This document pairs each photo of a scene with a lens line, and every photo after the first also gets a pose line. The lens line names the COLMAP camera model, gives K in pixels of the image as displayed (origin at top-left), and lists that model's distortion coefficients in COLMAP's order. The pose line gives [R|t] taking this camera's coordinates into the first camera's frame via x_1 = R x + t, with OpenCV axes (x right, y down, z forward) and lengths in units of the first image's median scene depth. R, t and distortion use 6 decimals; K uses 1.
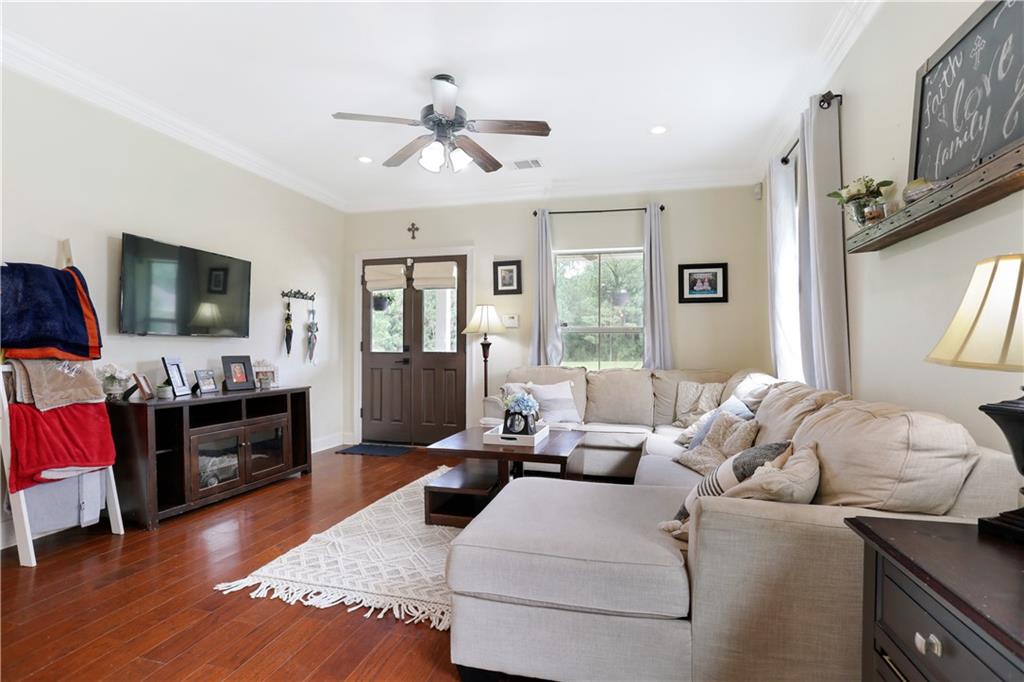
lens RADIAL K [[515.7, 0, 544.8], [0, 515.7, 354.1], [0, 0, 1]] dist [-0.000422, 0.002421]
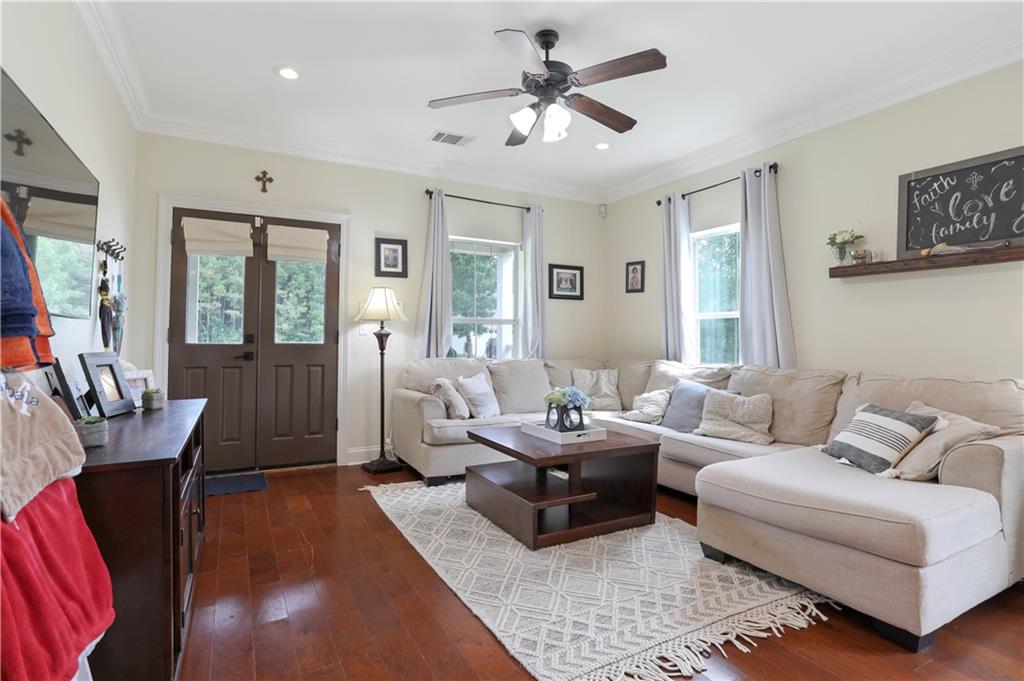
lens RADIAL K [[515.7, 0, 505.7], [0, 515.7, 331.9], [0, 0, 1]] dist [-0.000422, 0.002421]
pose [[0.748730, 0.012519, 0.662756, -0.517336], [0.005416, 0.999673, -0.025002, -0.000333], [-0.662852, 0.022309, 0.748418, 0.227890]]
